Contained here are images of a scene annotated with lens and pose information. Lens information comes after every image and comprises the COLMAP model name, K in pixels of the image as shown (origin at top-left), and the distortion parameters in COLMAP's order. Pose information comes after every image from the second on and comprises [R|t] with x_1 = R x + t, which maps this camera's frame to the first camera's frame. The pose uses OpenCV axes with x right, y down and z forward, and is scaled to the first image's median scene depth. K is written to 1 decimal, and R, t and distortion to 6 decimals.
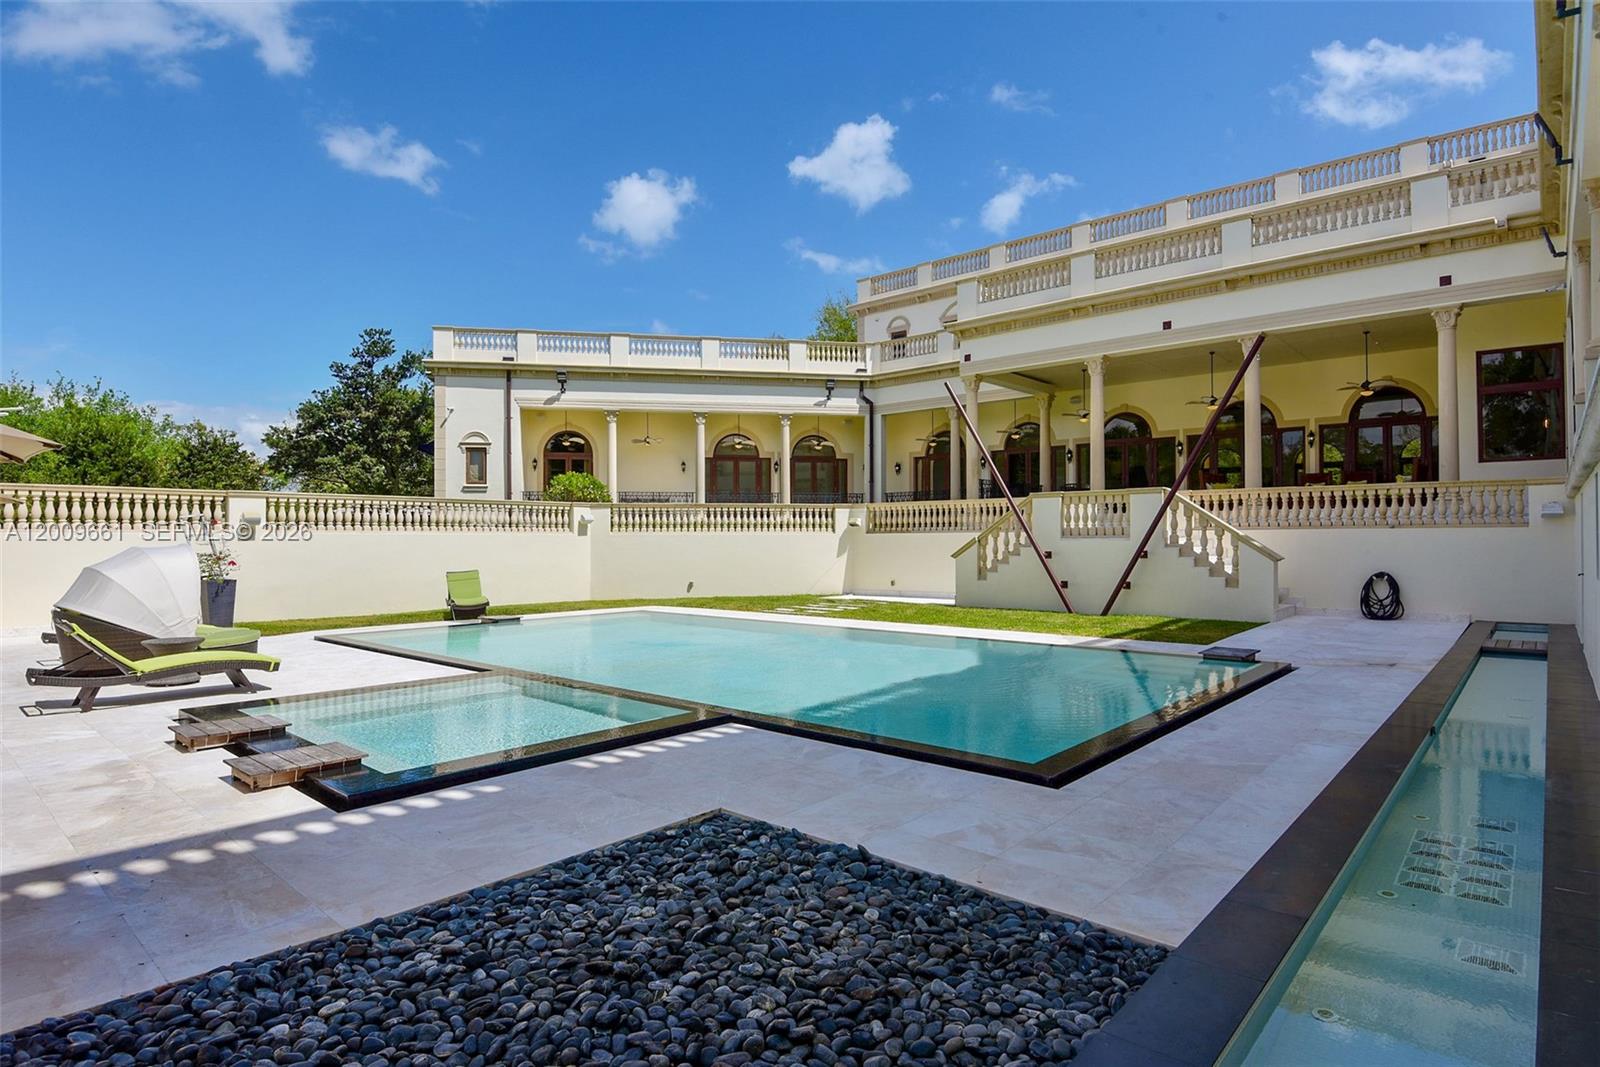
lens RADIAL K [[880.8, 0, 801.8], [0, 880.8, 536.9], [0, 0, 1]] dist [-0.001339, -0.000304]
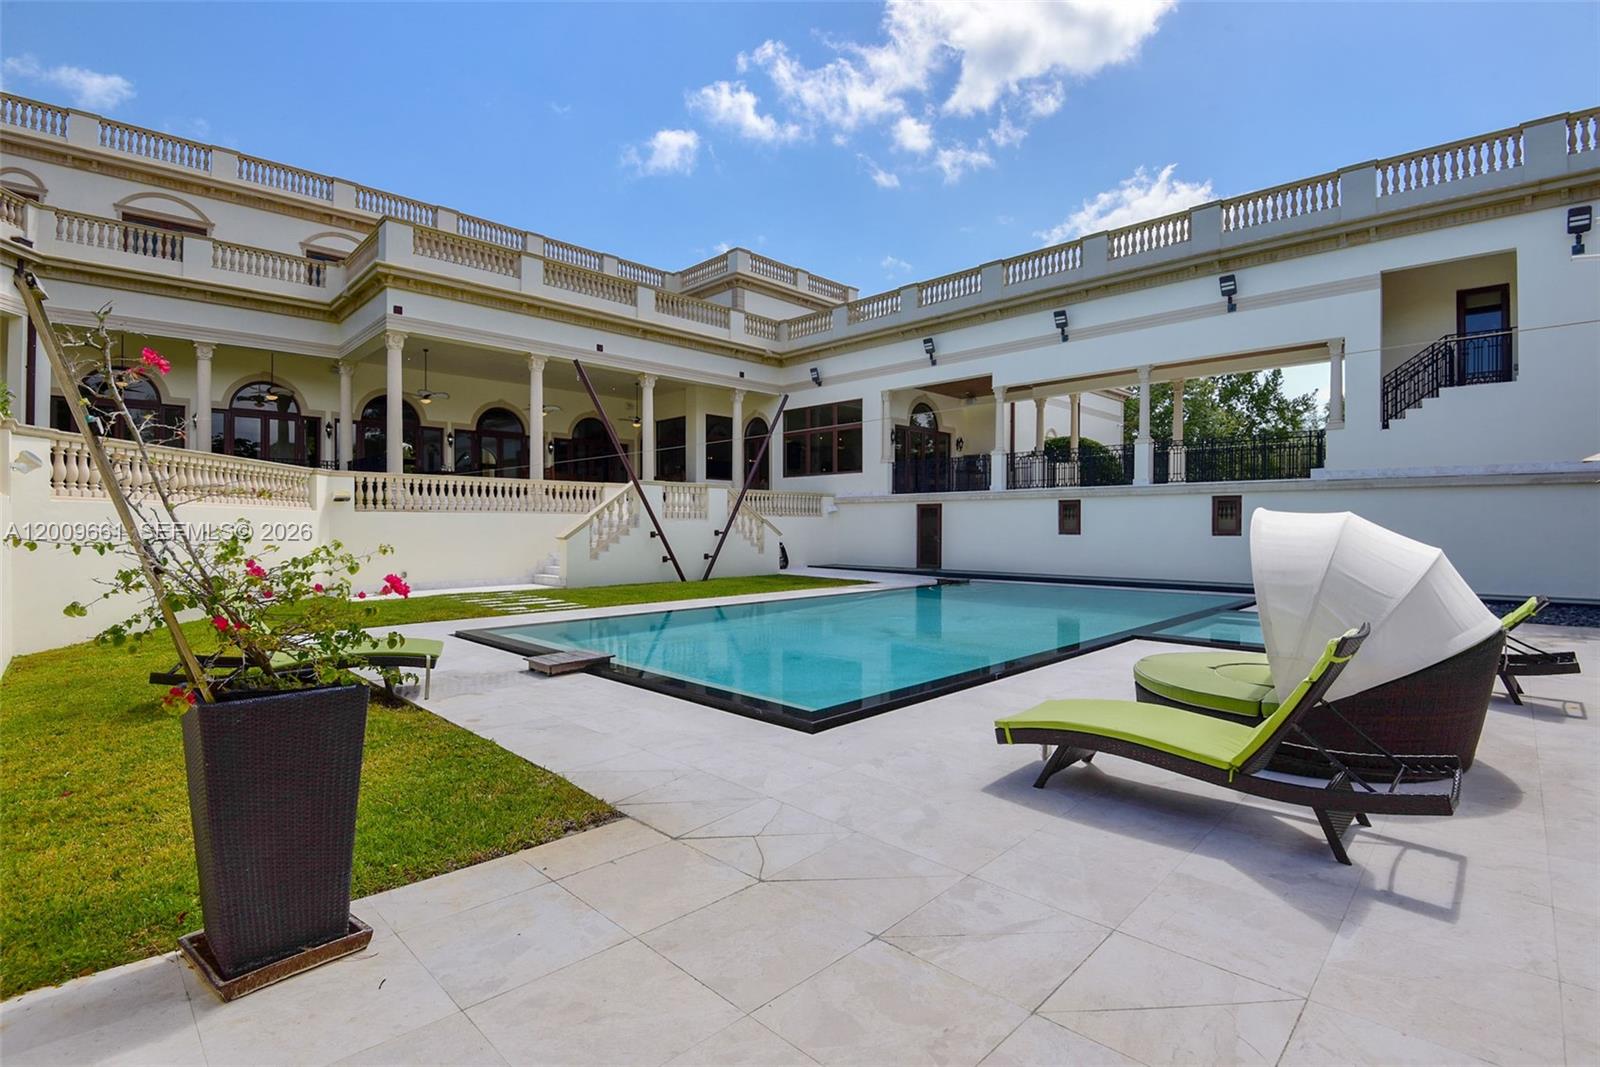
lens RADIAL K [[753.8, 0, 794.9], [0, 753.8, 531.7], [0, 0, 1]] dist [-0.027710, -0.004362]
pose [[0.071105, -0.006249, 0.997449, -0.425793], [-0.014727, 0.999865, 0.007314, 0.003753], [-0.997360, -0.015209, 0.071003, 0.447386]]
